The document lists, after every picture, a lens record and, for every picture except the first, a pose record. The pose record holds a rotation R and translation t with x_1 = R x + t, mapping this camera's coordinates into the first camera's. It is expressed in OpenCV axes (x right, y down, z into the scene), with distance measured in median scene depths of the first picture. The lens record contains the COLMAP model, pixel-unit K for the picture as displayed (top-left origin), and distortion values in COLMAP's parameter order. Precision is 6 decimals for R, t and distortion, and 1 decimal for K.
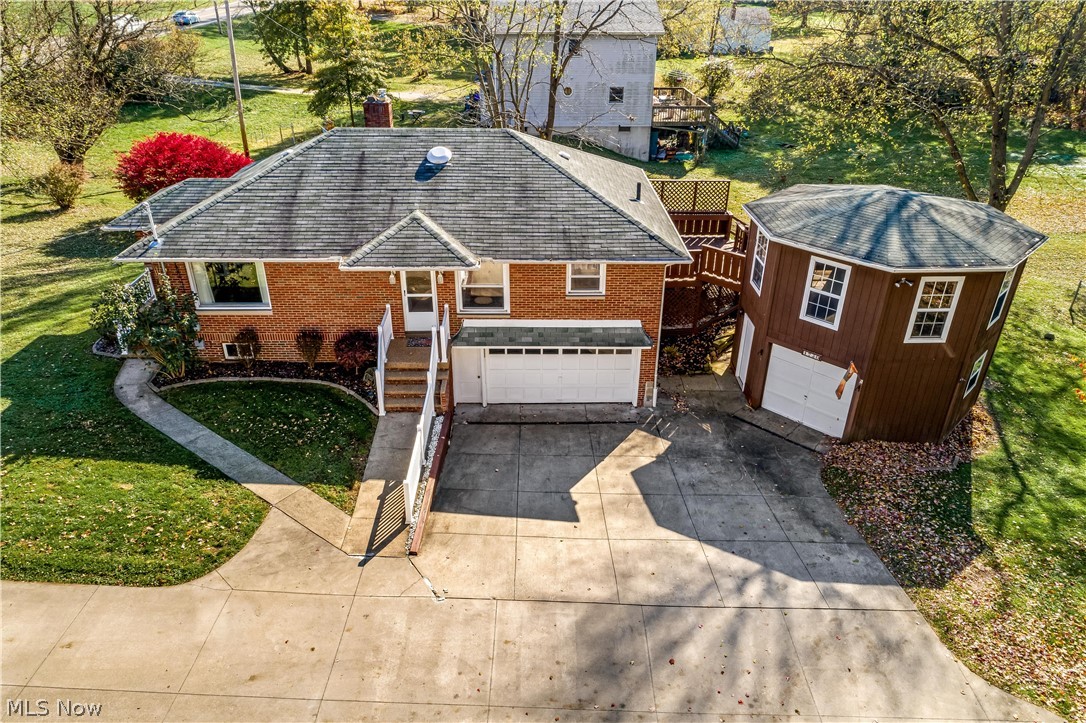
lens RADIAL K [[731.4, 0, 543.0], [0, 731.4, 361.5], [0, 0, 1]] dist [0.000915, 0.003185]
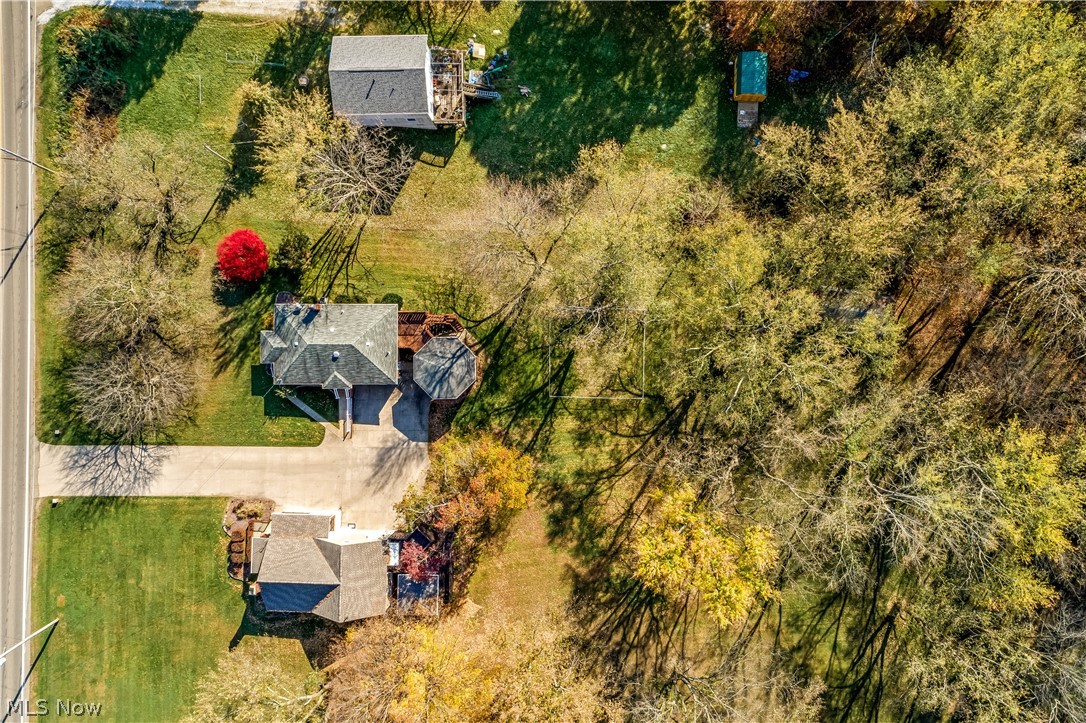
lens RADIAL K [[731.4, 0, 543.0], [0, 731.4, 361.5], [0, 0, 1]] dist [0.000915, 0.003185]
pose [[0.999508, 0.024857, -0.019150, 1.339985], [0.005422, 0.464313, 0.885654, -4.761979], [0.030906, -0.885322, 0.463950, -1.093778]]
